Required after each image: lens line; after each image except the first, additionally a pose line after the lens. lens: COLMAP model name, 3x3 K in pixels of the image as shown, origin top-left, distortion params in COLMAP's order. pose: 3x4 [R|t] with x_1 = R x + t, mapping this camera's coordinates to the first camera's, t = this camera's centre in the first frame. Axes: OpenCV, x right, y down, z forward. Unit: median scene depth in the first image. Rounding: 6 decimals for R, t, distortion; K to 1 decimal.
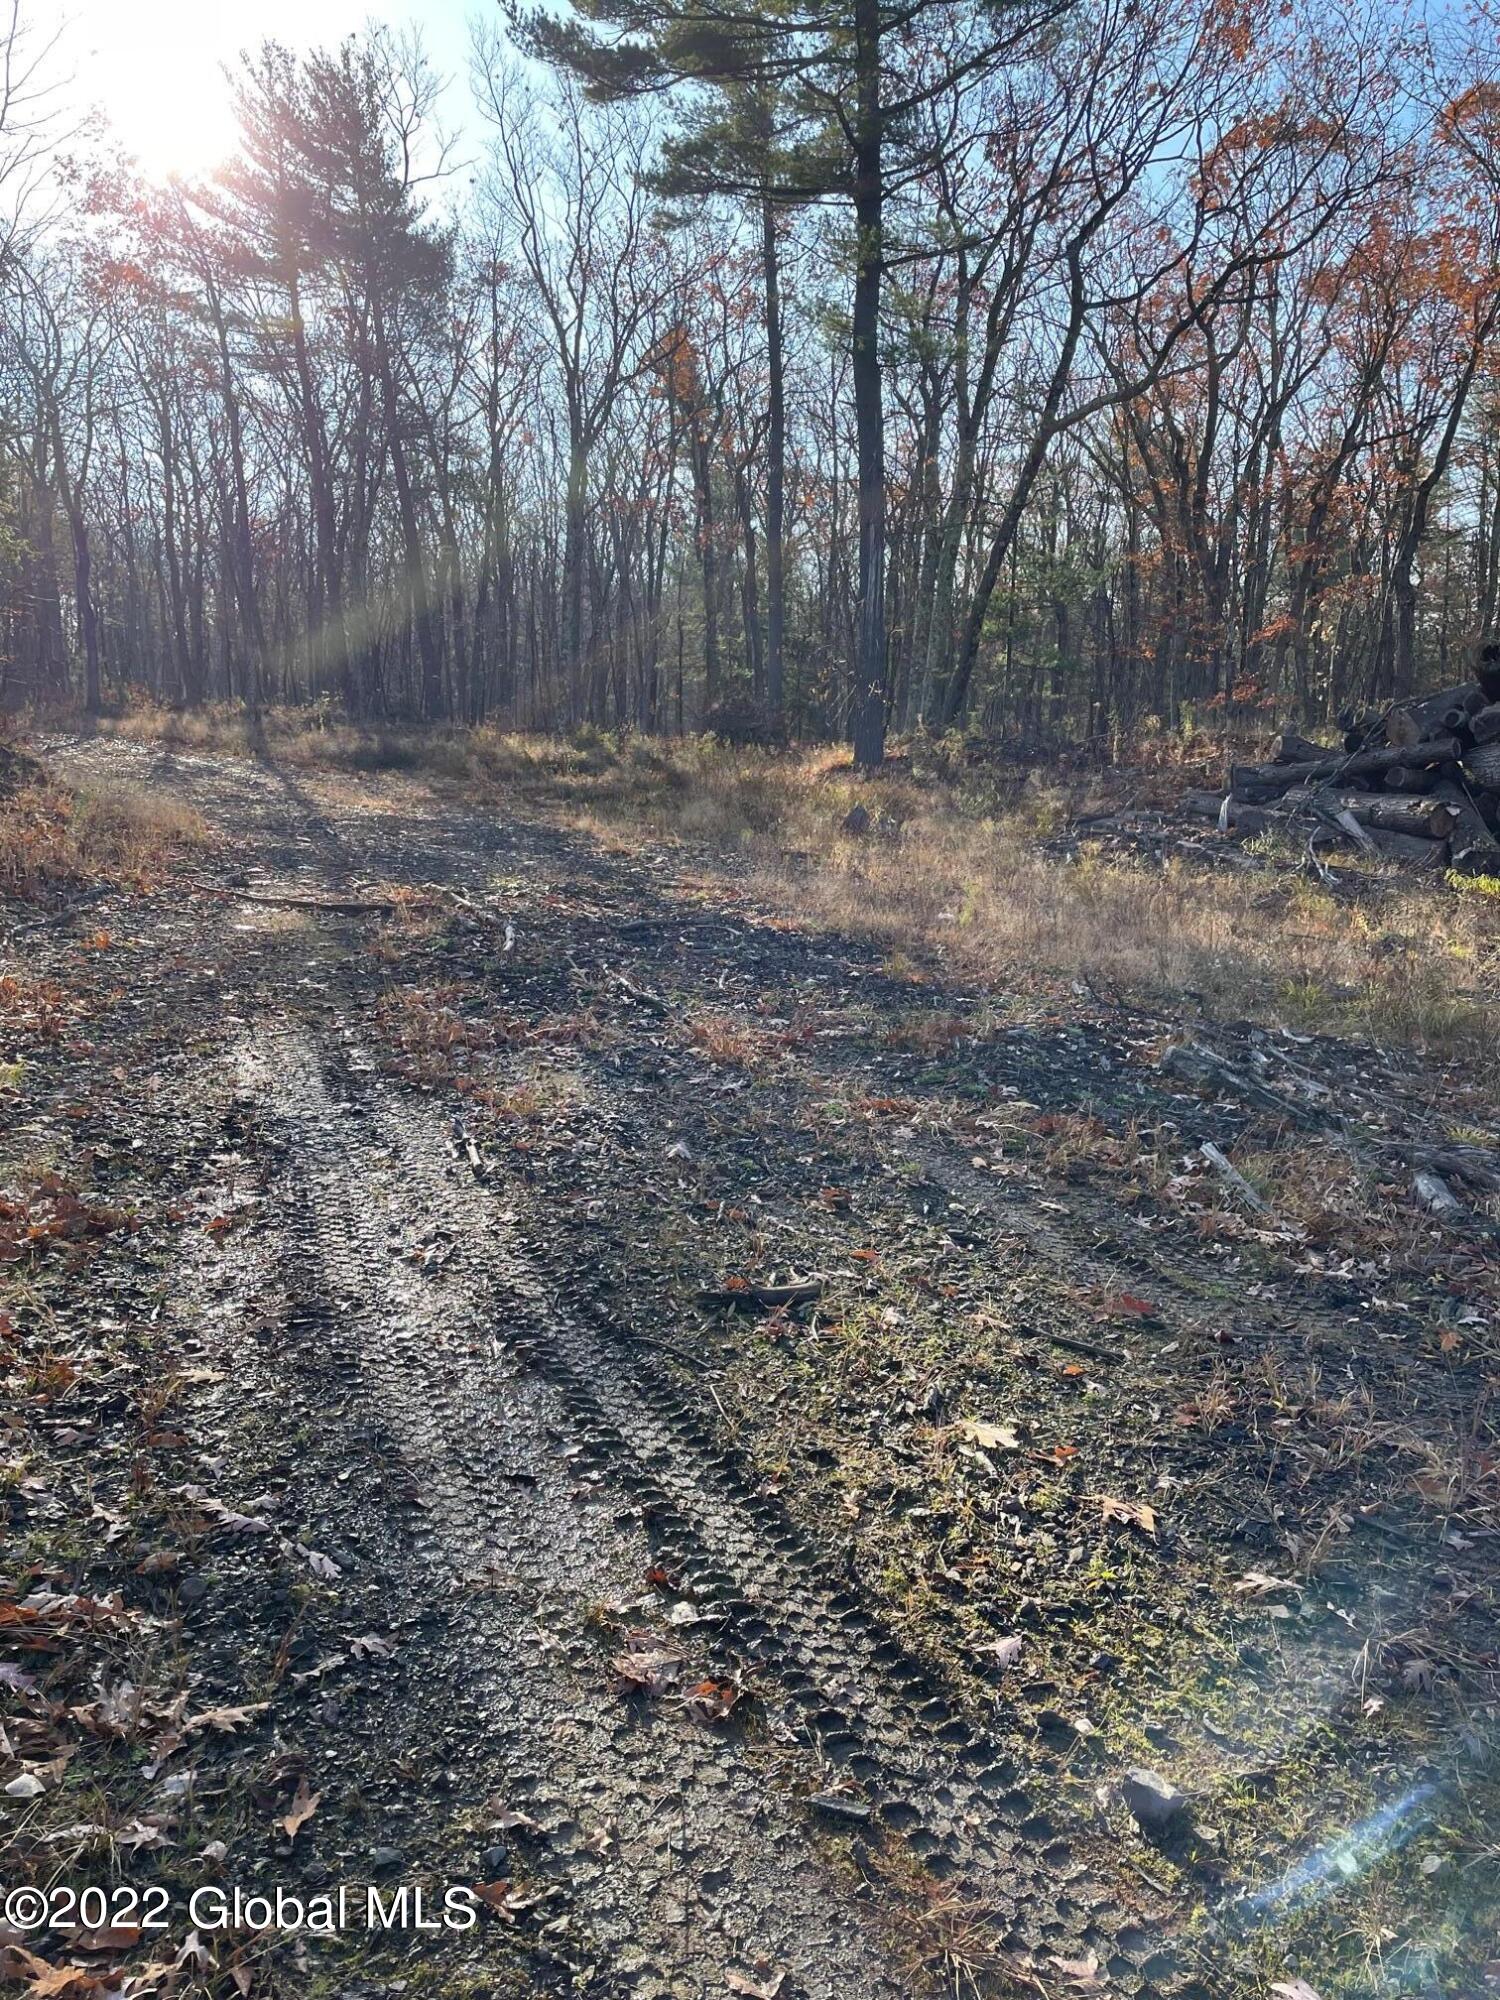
lens RADIAL K [[1481.6, 0, 762.1], [0, 1481.6, 963.9], [0, 0, 1]] dist [0.075593, -0.098708]
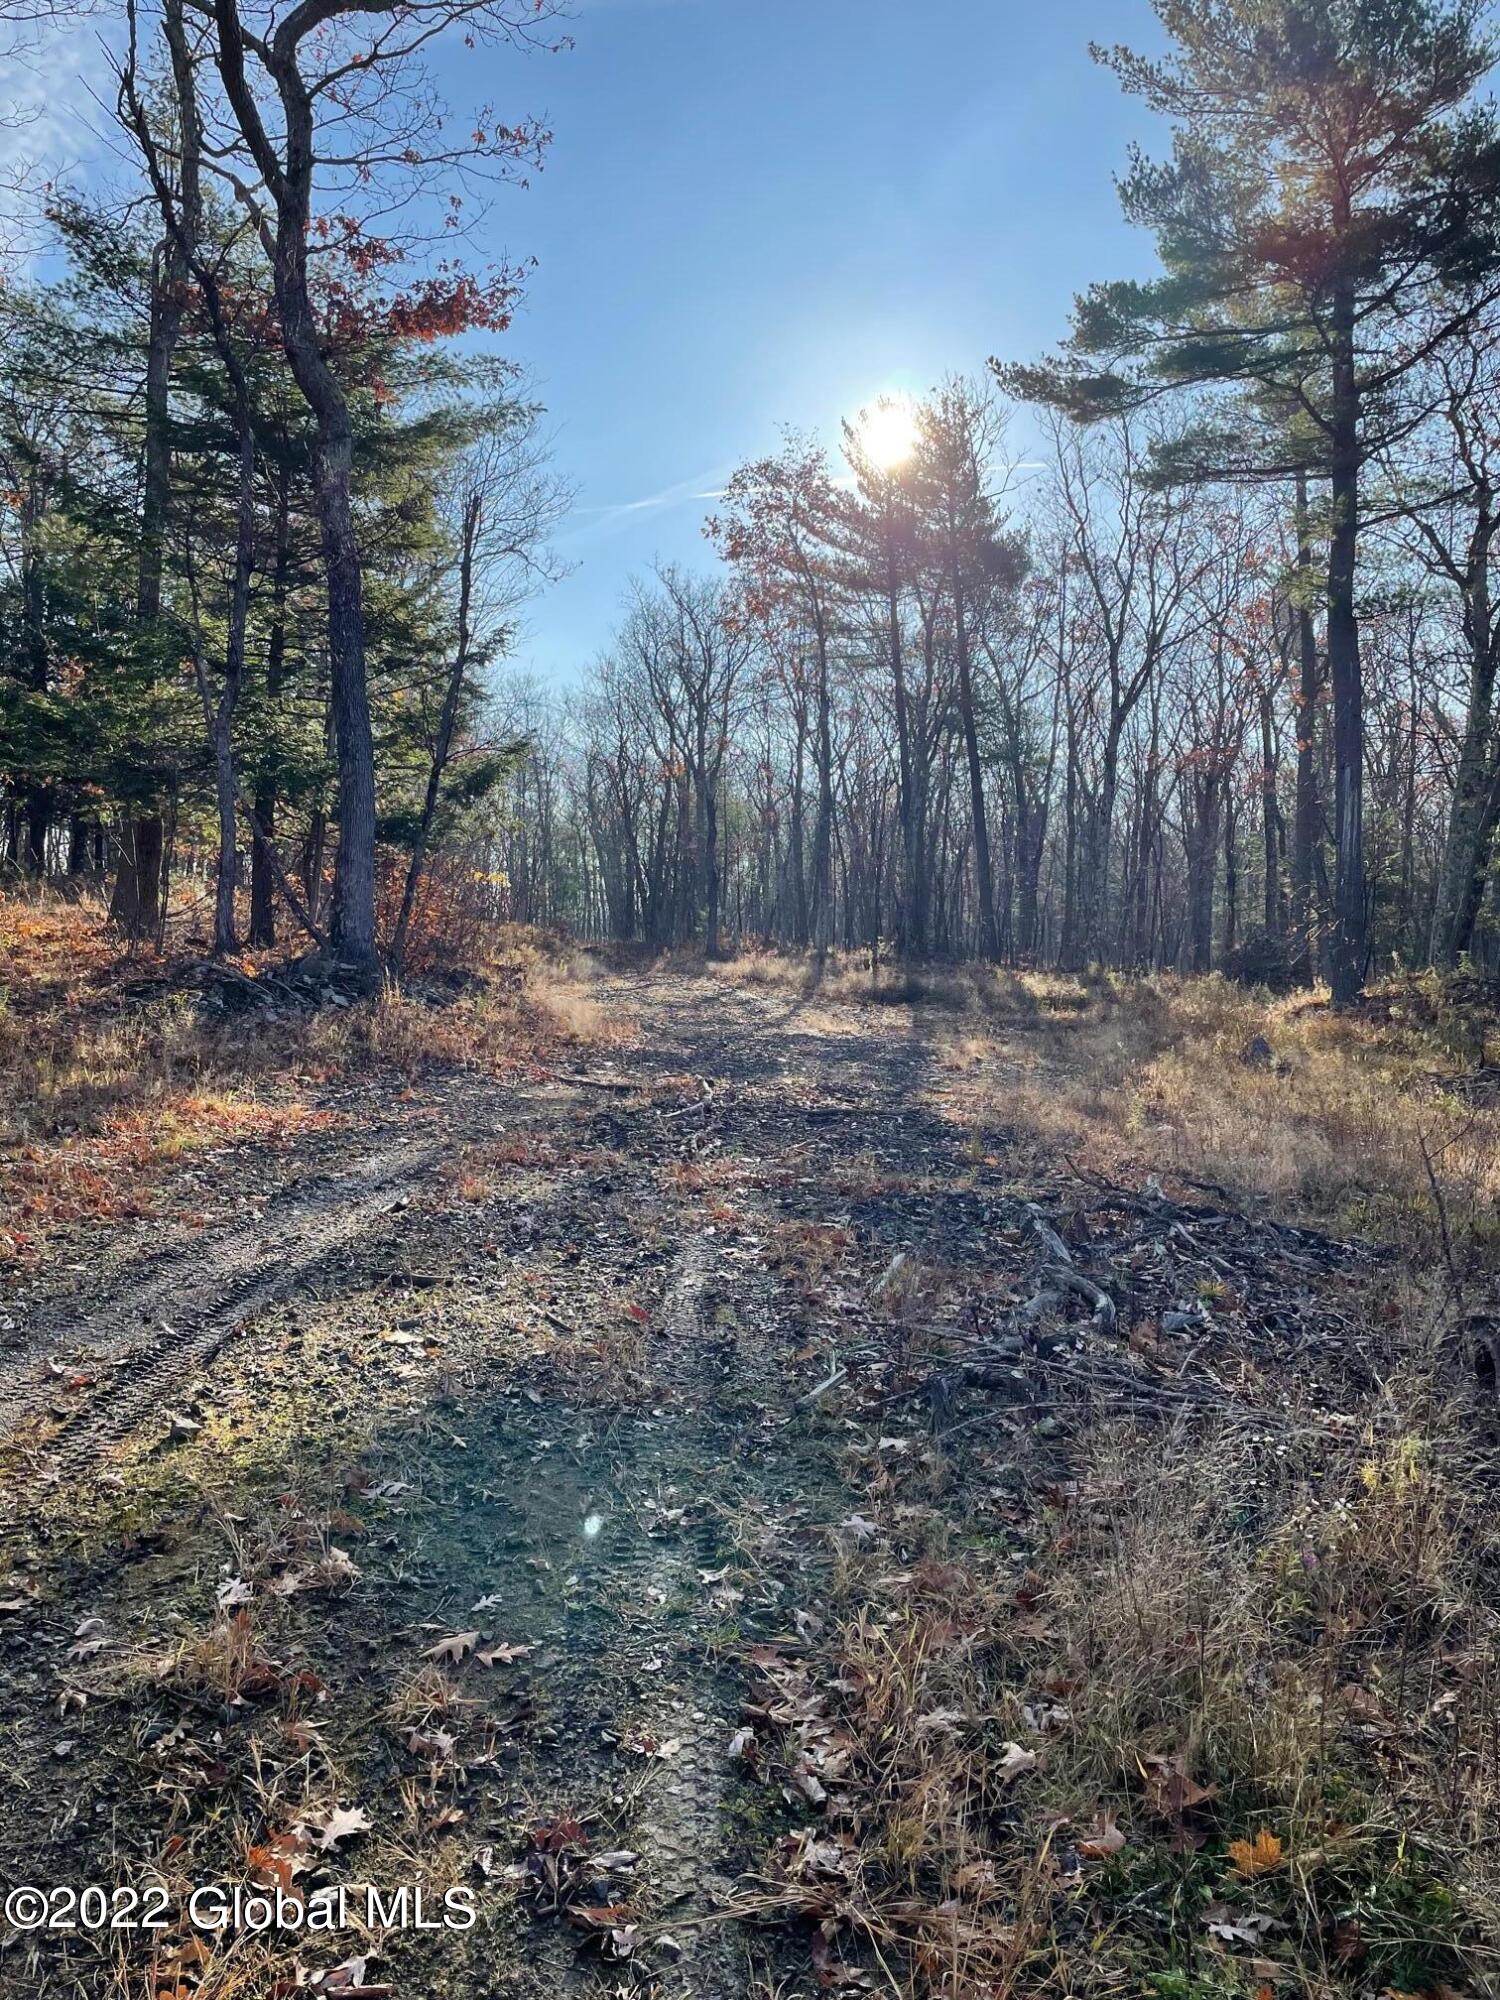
lens RADIAL K [[1481.6, 0, 743.5], [0, 1481.6, 983.8], [0, 0, 1]] dist [0.075593, -0.098708]
pose [[0.896316, 0.008262, -0.443338, 0.299765], [-0.074660, 0.988364, -0.132524, 0.025419], [0.437085, 0.151883, 0.886503, -0.095220]]
